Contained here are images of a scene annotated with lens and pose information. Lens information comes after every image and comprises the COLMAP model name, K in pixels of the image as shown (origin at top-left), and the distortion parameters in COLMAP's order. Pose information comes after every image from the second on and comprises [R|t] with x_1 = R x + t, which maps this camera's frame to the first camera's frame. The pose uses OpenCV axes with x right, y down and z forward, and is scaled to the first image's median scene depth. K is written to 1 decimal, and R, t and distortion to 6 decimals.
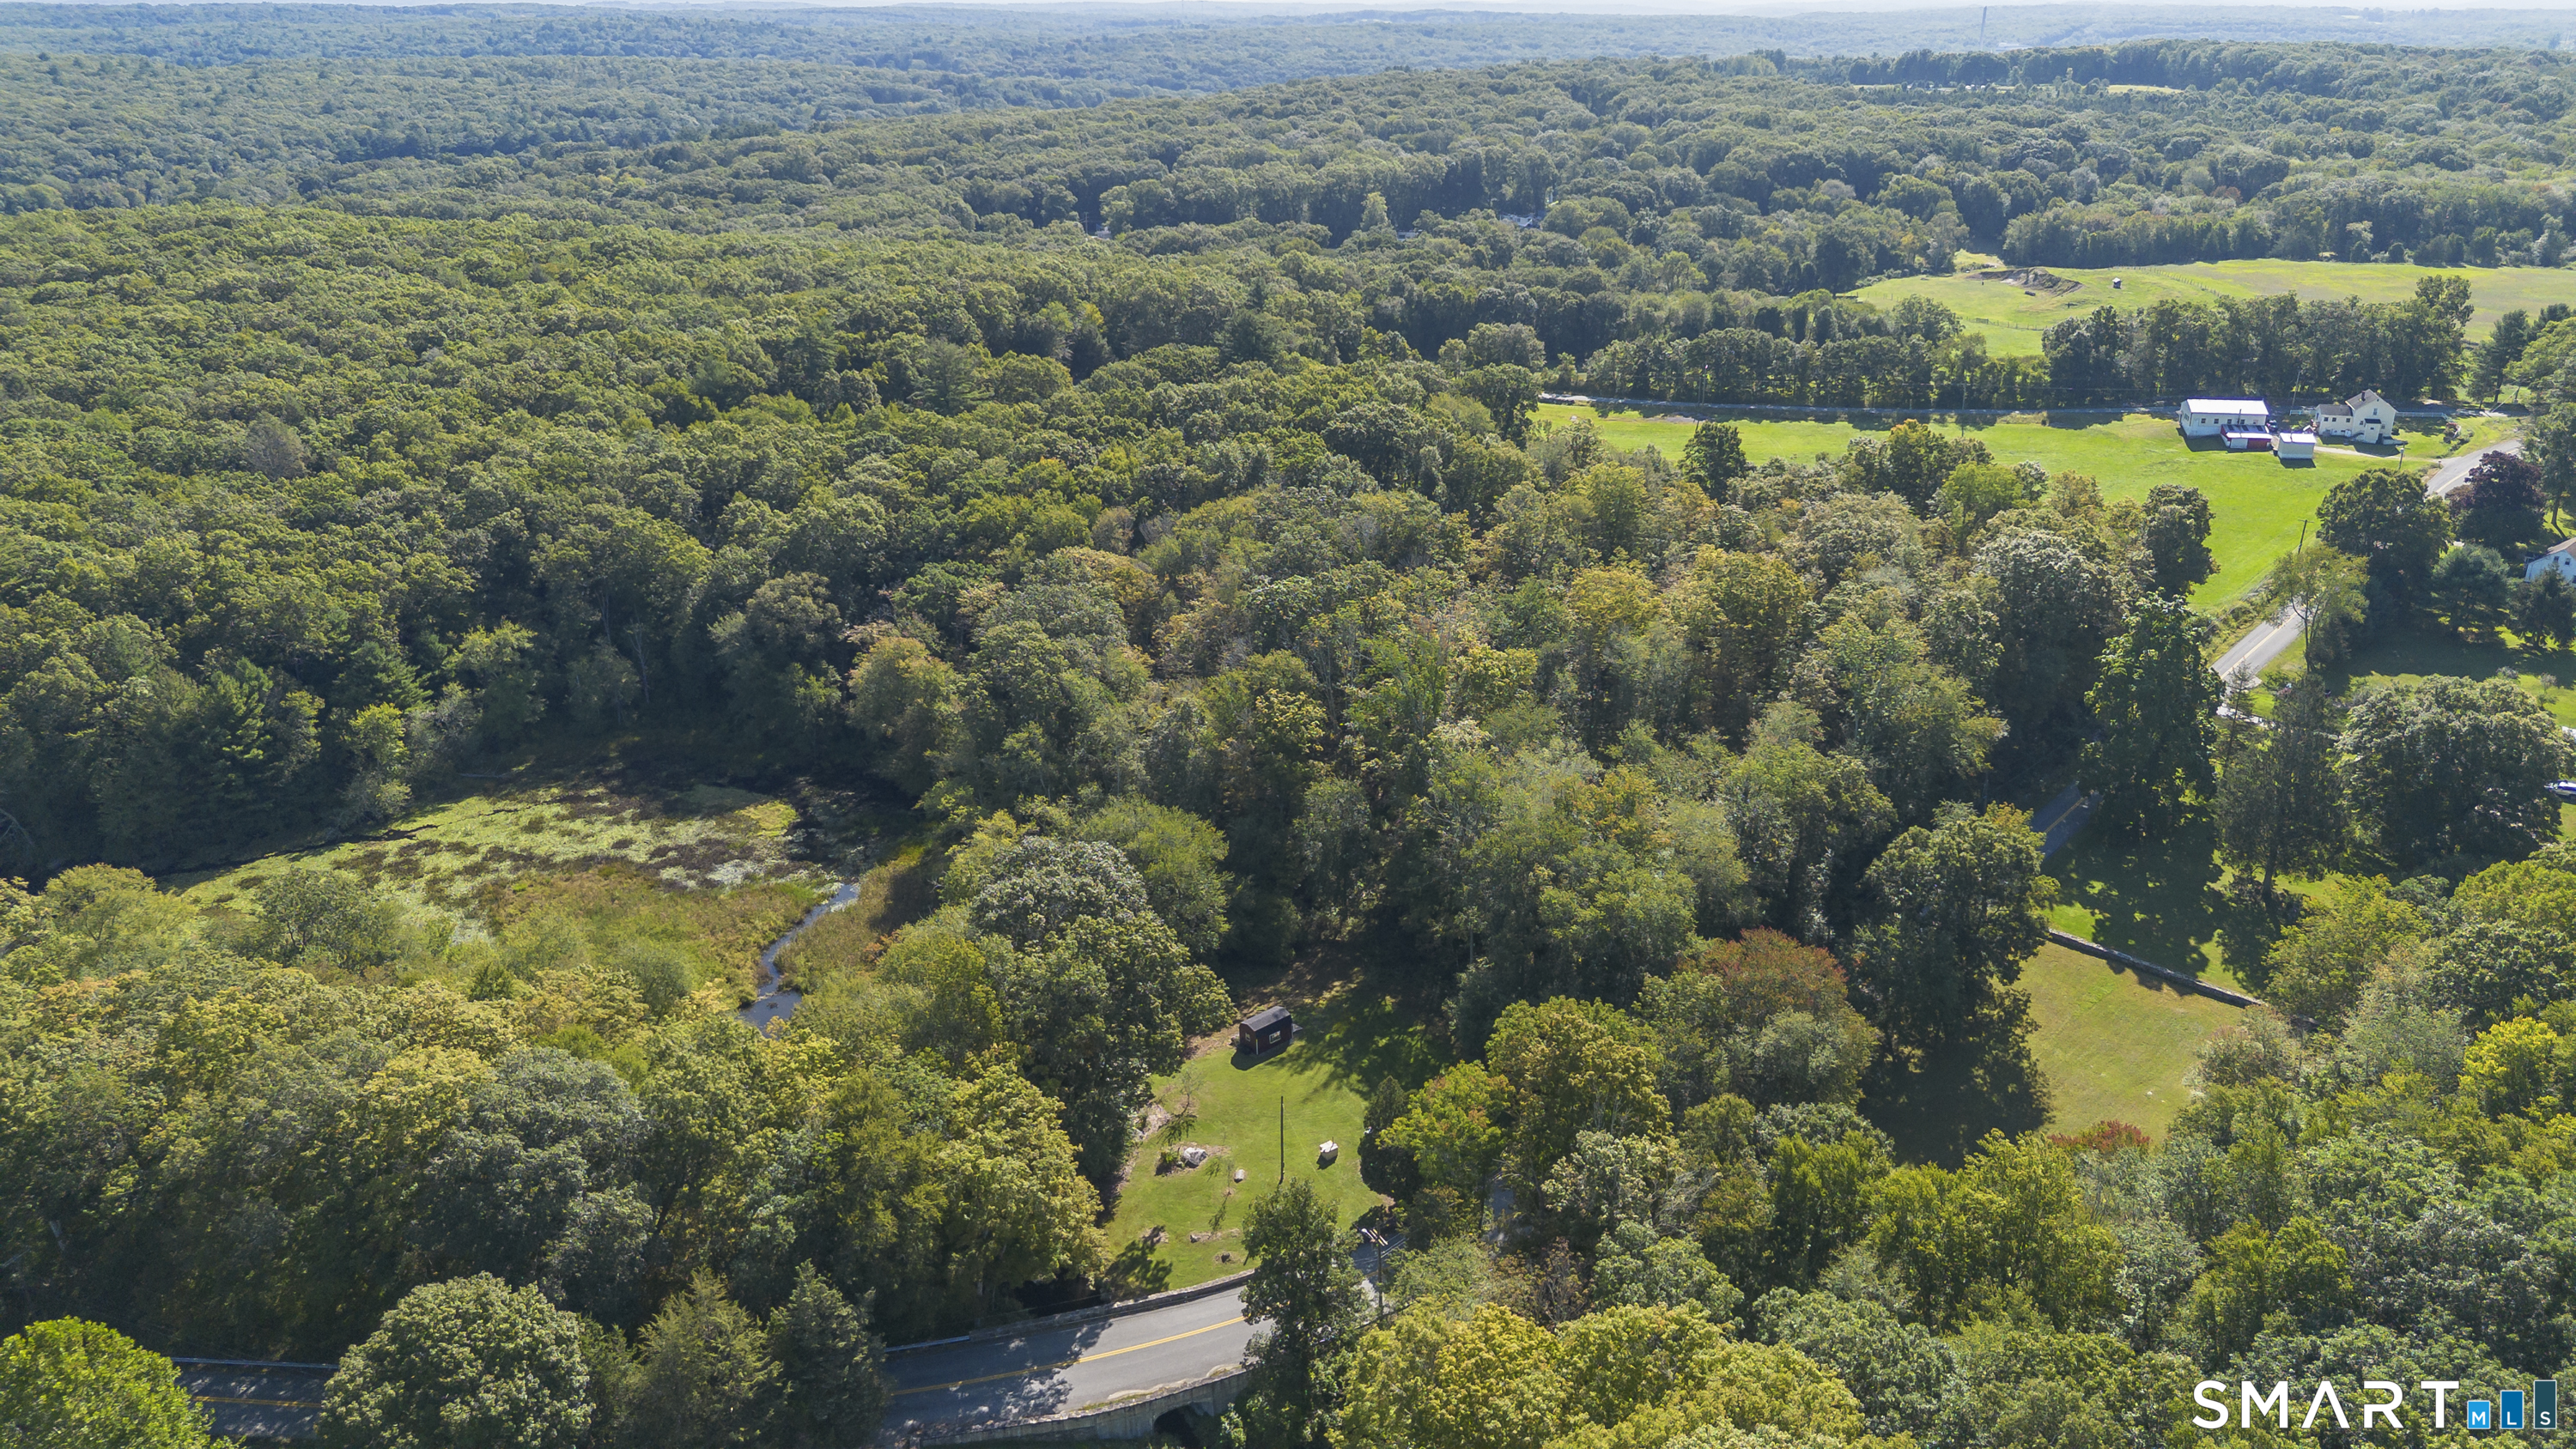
lens RADIAL K [[1815.7, 0, 1320.6], [0, 1815.7, 713.6], [0, 0, 1]] dist [0.064275, -0.059533]
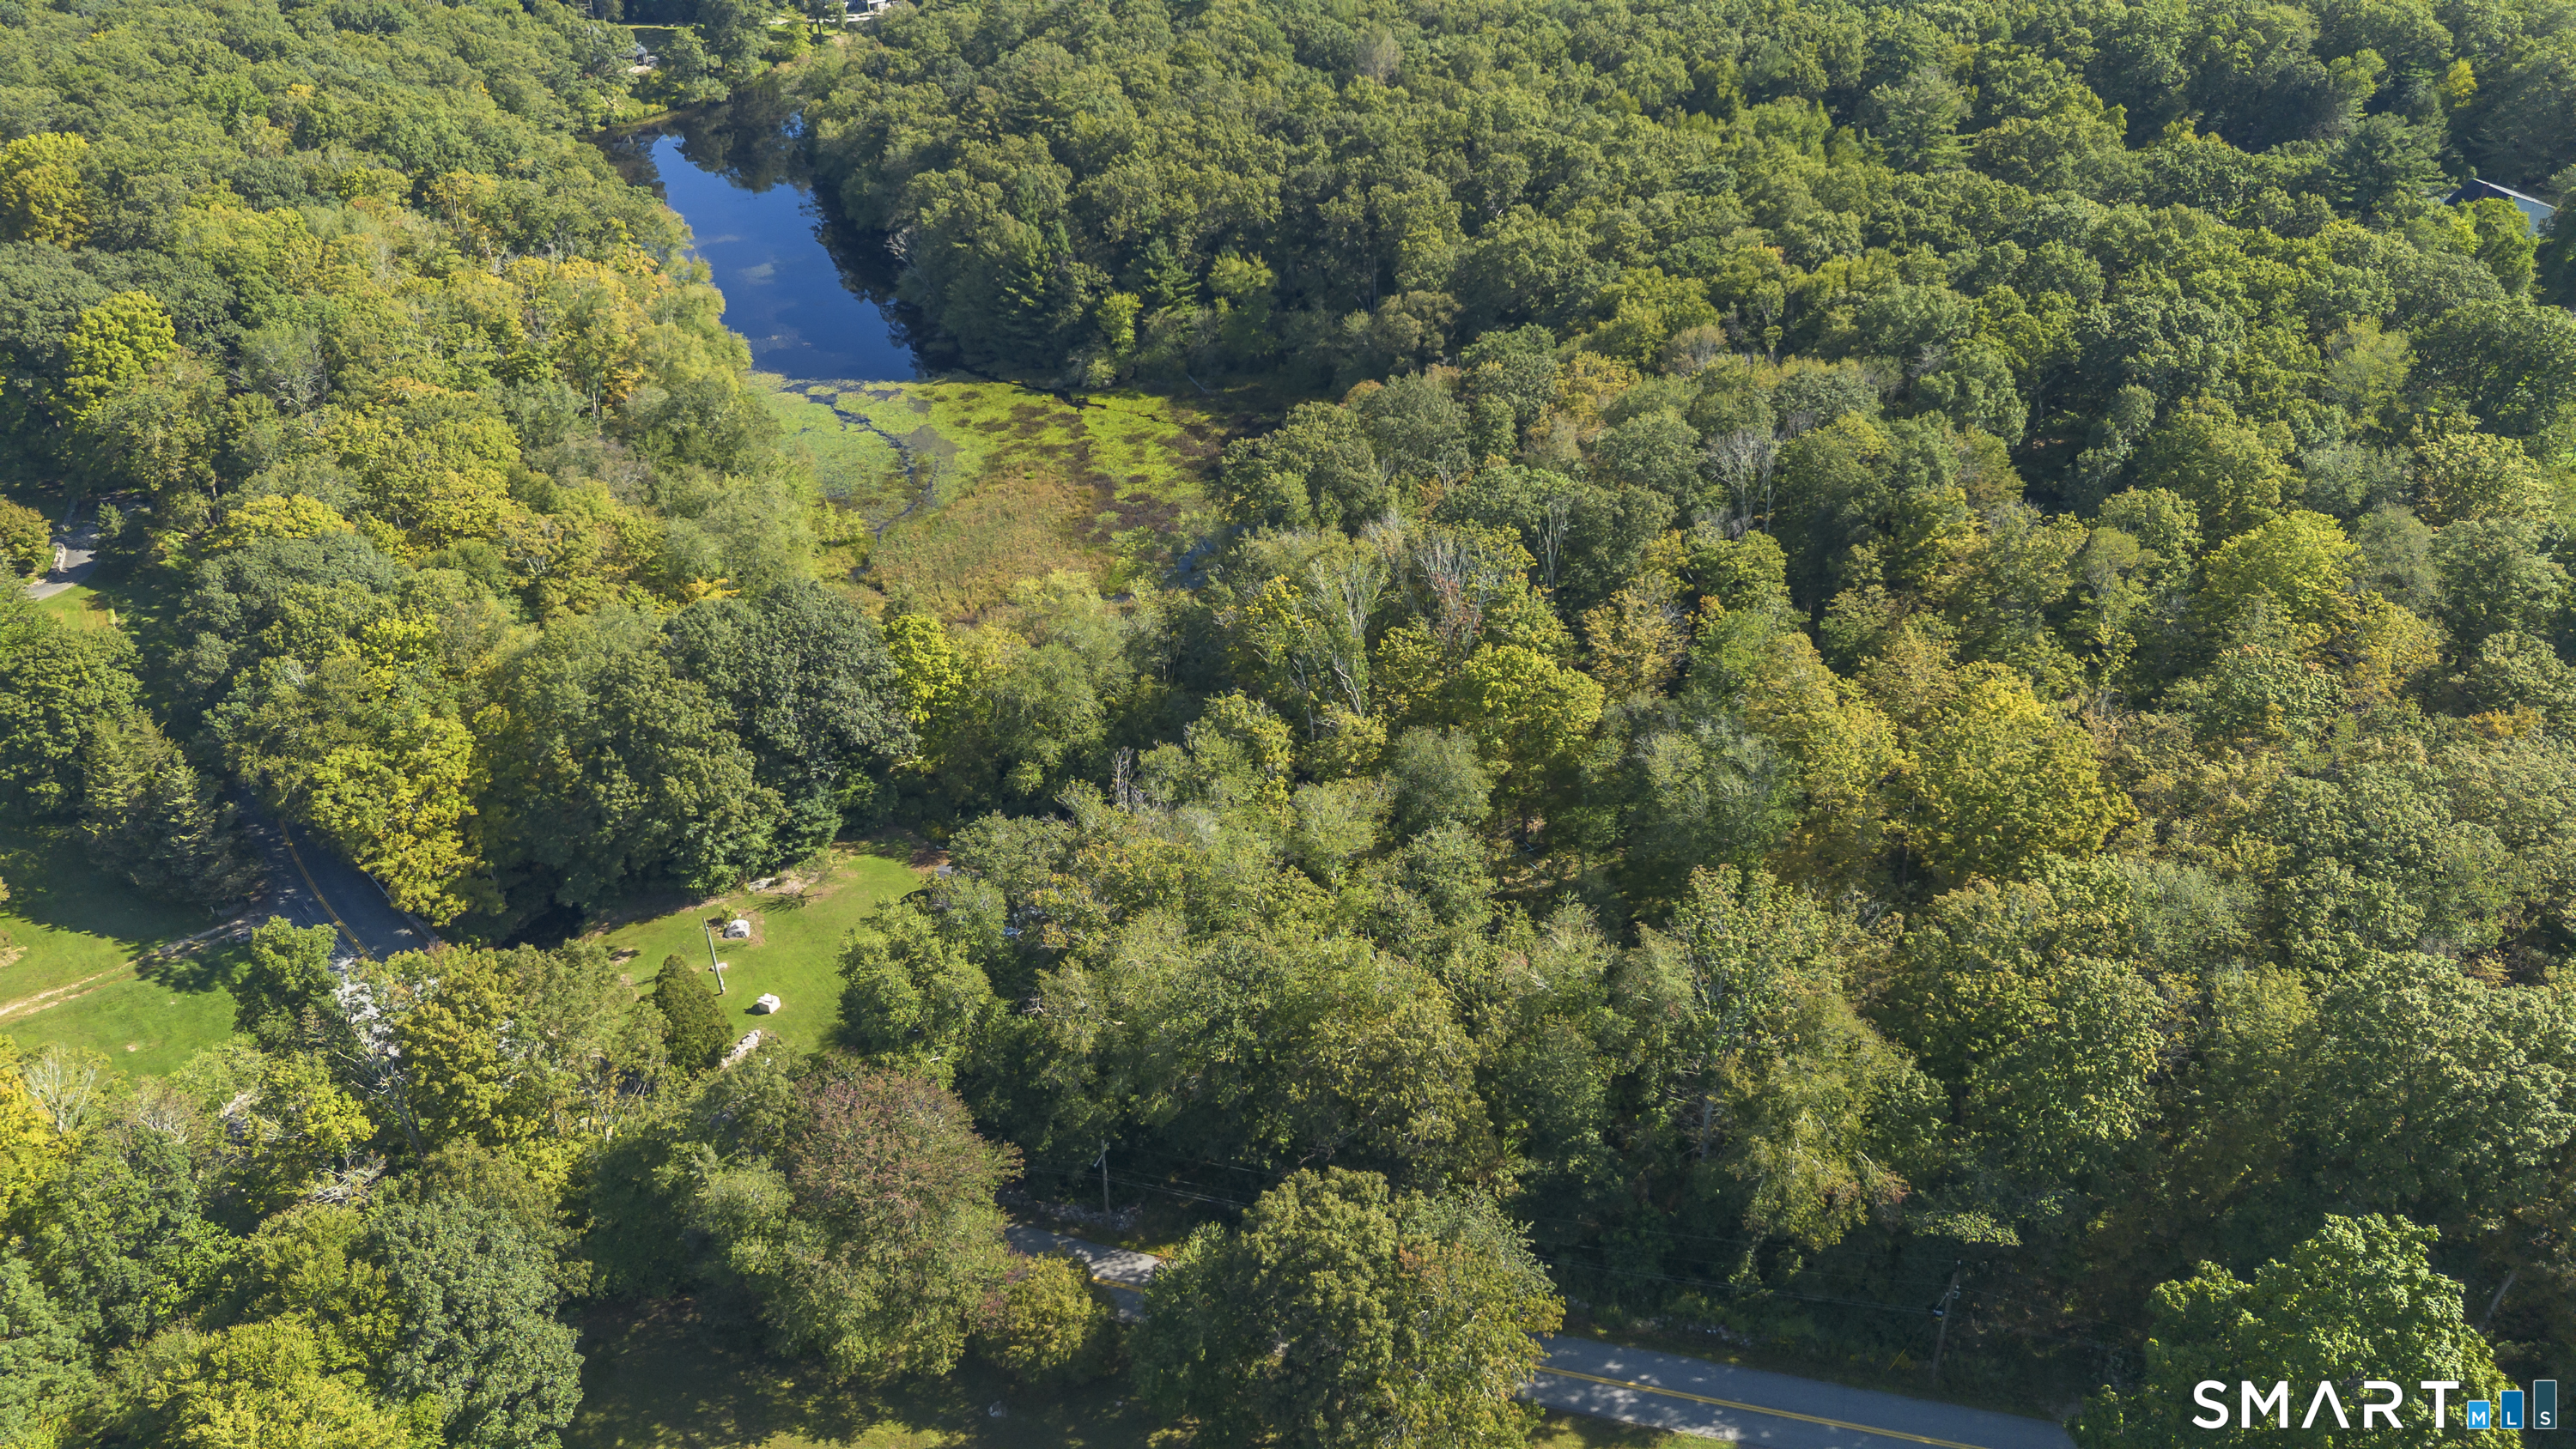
lens RADIAL K [[1815.7, 0, 1320.6], [0, 1815.7, 713.6], [0, 0, 1]] dist [0.064275, -0.059533]
pose [[0.461898, 0.464698, -0.755451, 0.604561], [-0.304354, 0.883082, 0.357119, -0.246594], [0.833078, 0.064972, 0.549327, 0.551868]]
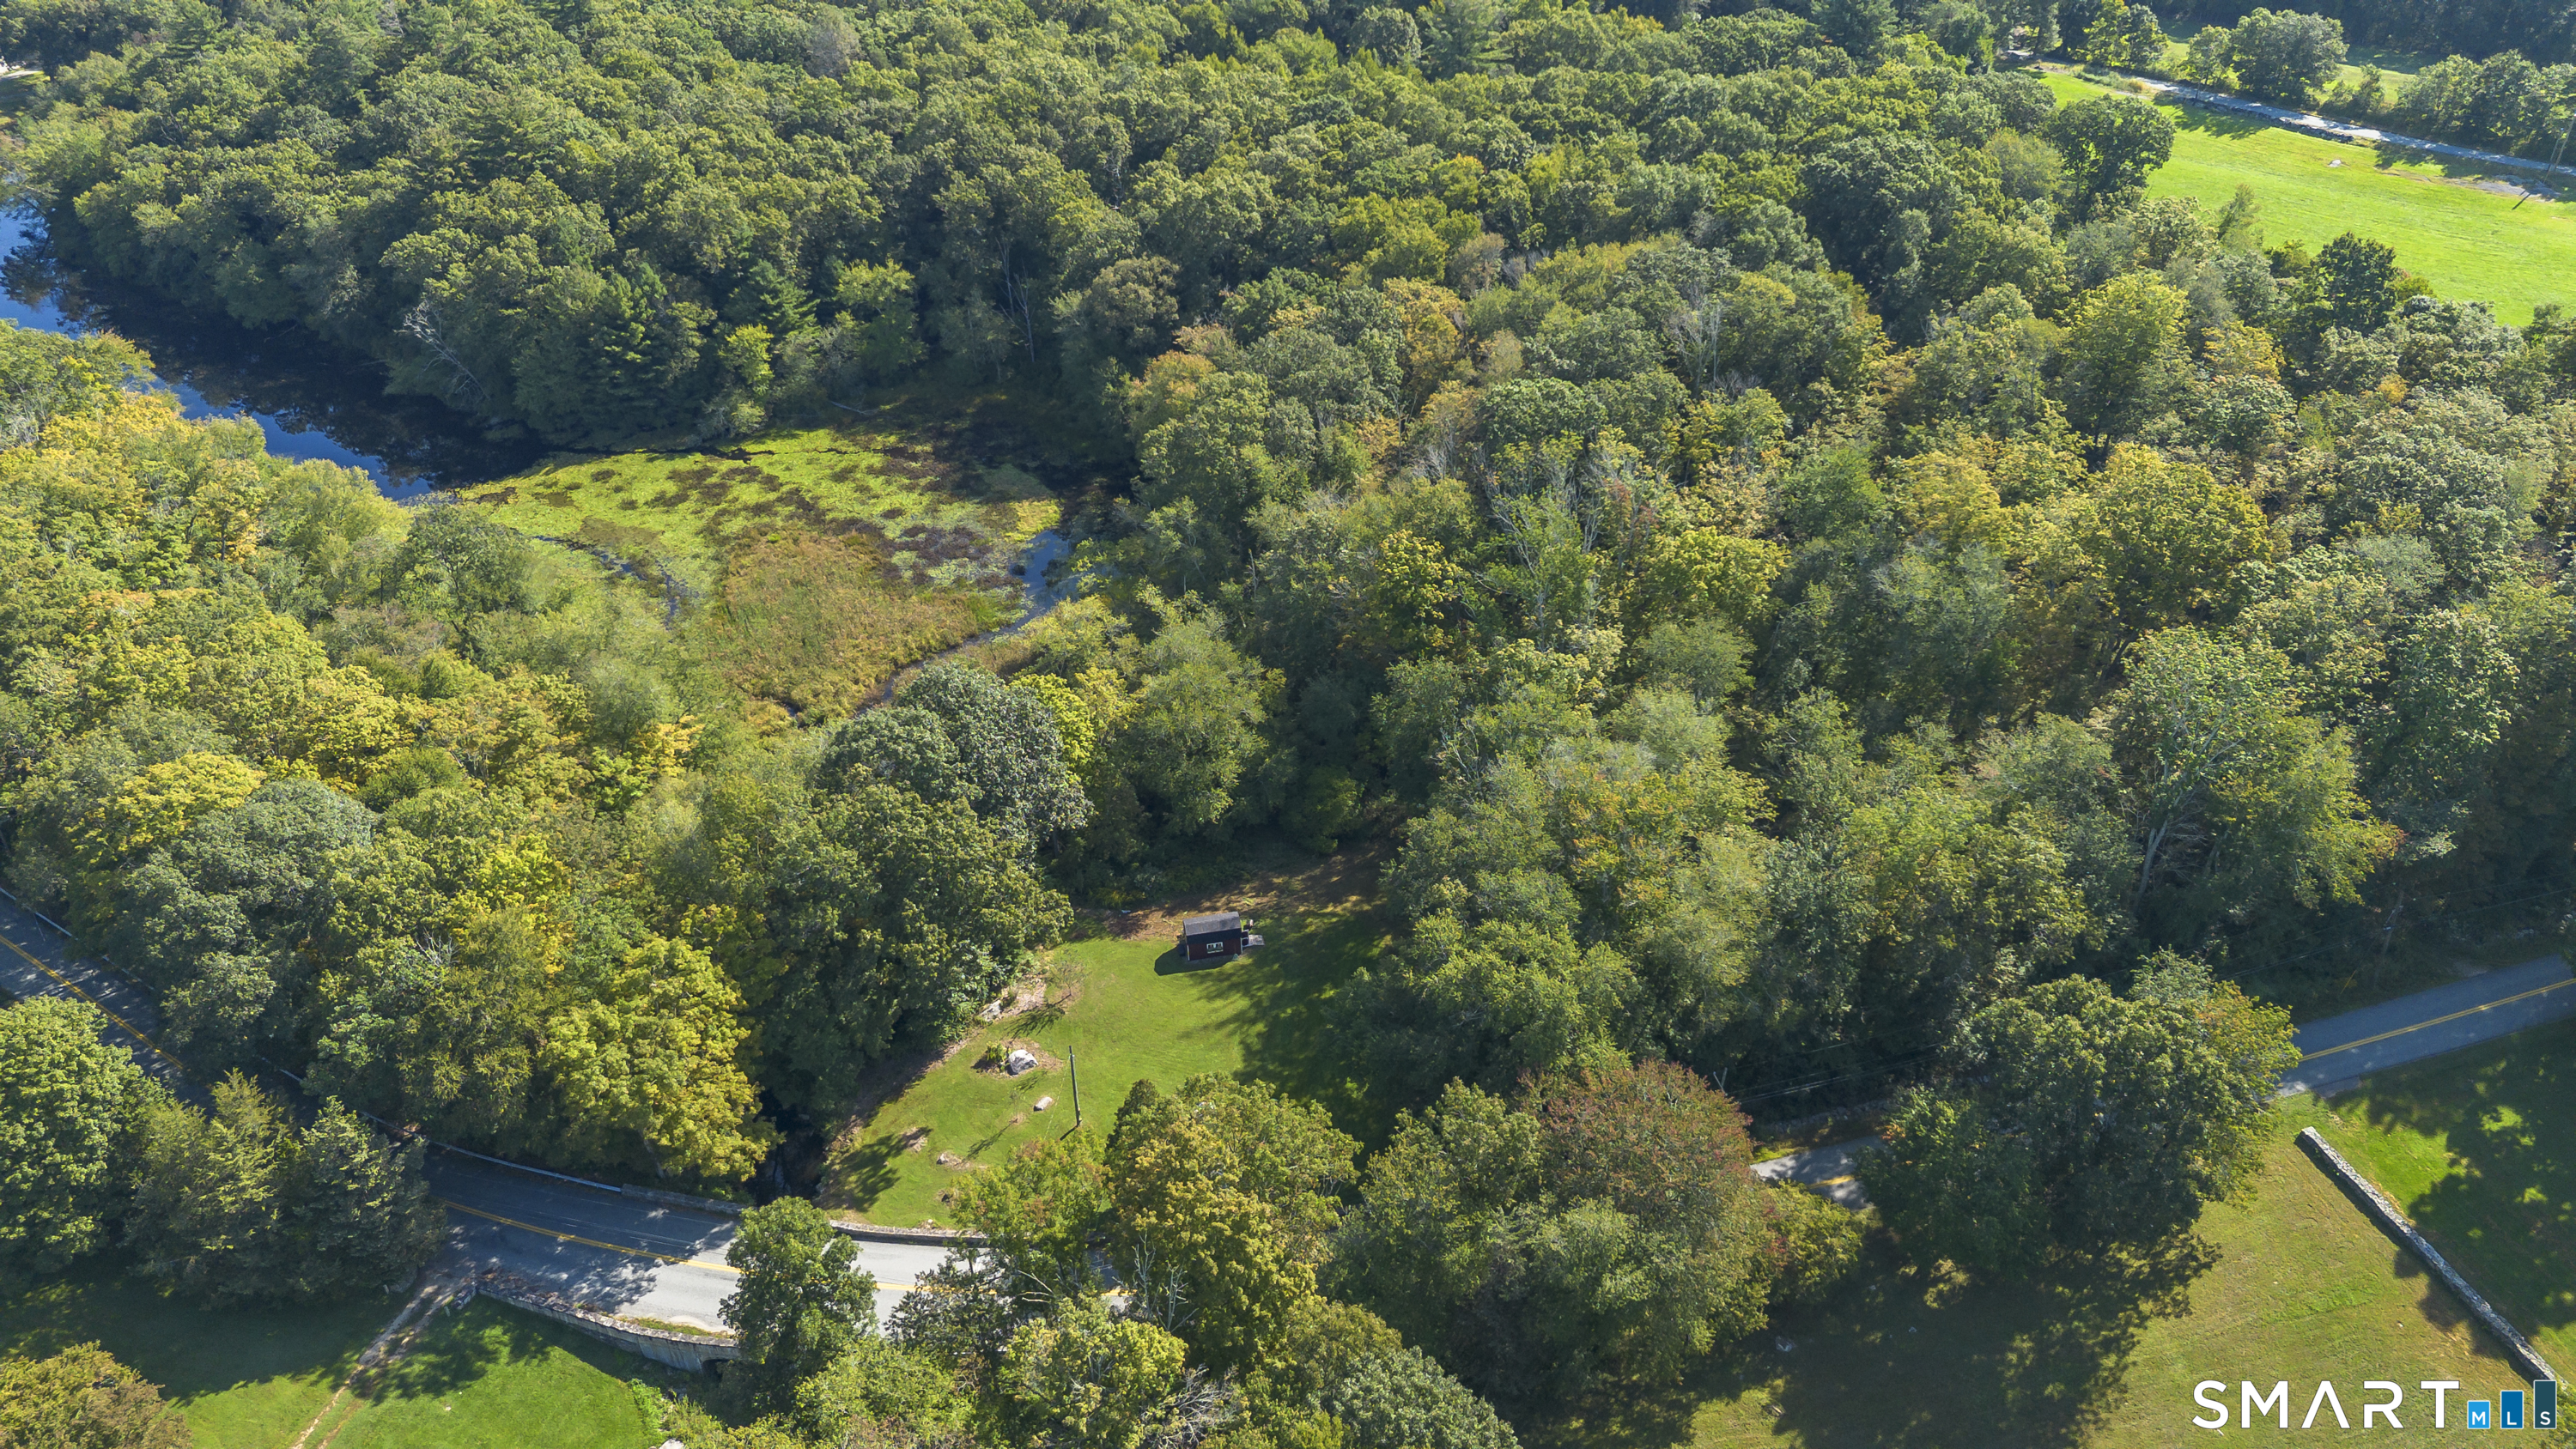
lens RADIAL K [[1844.7, 0, 1300.7], [0, 1844.7, 665.7], [0, 0, 1]] dist [0.061180, -0.055193]
pose [[0.856540, 0.262383, -0.444402, 0.305369], [-0.171891, 0.956989, 0.233720, -0.134780], [0.486613, -0.123802, 0.864801, 0.247429]]
